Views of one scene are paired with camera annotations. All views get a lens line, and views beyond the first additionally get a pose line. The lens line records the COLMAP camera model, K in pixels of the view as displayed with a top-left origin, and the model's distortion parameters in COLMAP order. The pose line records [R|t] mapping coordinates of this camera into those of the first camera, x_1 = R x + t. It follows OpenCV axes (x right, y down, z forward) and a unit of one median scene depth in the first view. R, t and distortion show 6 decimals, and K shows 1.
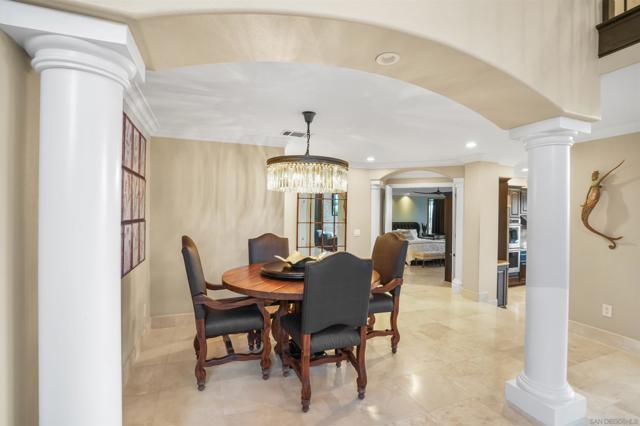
lens RADIAL K [[300.4, 0, 313.7], [0, 300.4, 214.1], [0, 0, 1]] dist [-0.035550, 0.008528]
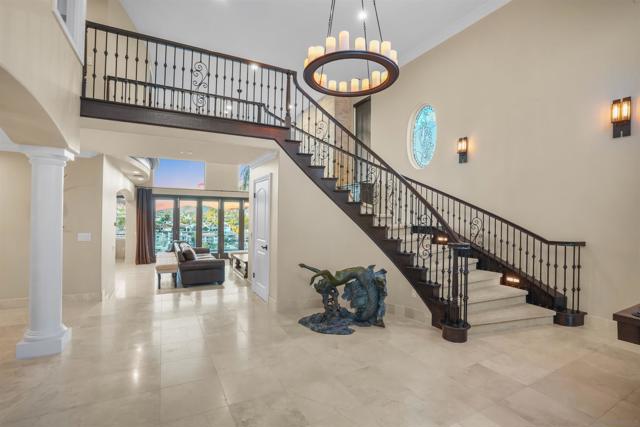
lens RADIAL K [[300.4, 0, 315.2], [0, 300.4, 214.8], [0, 0, 1]] dist [-0.035550, 0.008528]
pose [[-0.099469, -0.006193, 0.995021, -0.295897], [-0.011861, 0.999917, 0.005038, -0.002225], [-0.994970, -0.011301, -0.099534, -0.058572]]
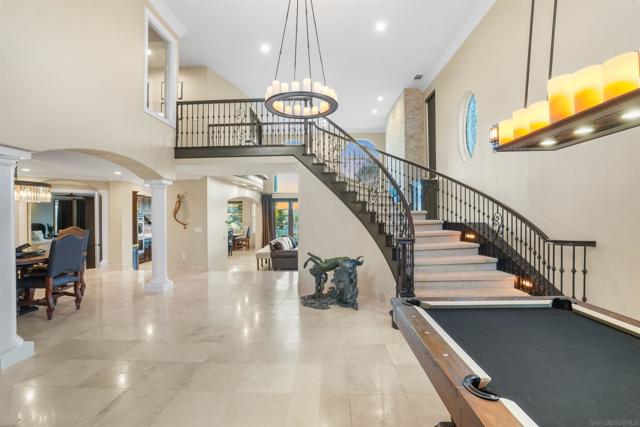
lens RADIAL K [[300.4, 0, 313.6], [0, 300.4, 215.4], [0, 0, 1]] dist [-0.035550, 0.008528]
pose [[0.417838, -0.017538, 0.908352, -0.399156], [0.011120, 0.999837, 0.014189, -0.005399], [-0.908454, 0.004173, 0.417965, -0.523423]]
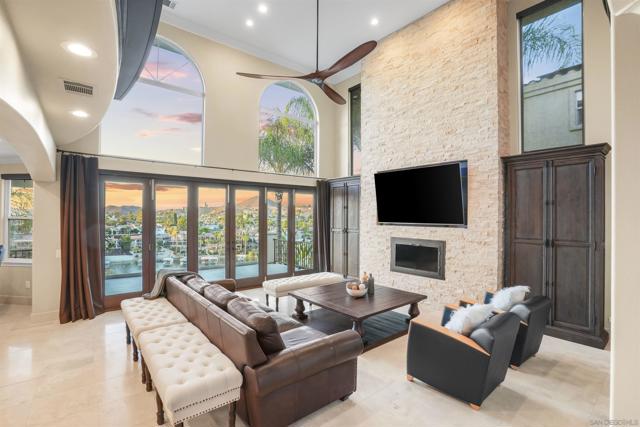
lens RADIAL K [[300.4, 0, 316.5], [0, 300.4, 218.2], [0, 0, 1]] dist [-0.035550, 0.008528]
pose [[-0.304718, -0.018144, 0.952270, 0.629441], [-0.001921, 0.999828, 0.018436, 0.012013], [-0.952441, 0.003788, -0.304701, 0.420174]]
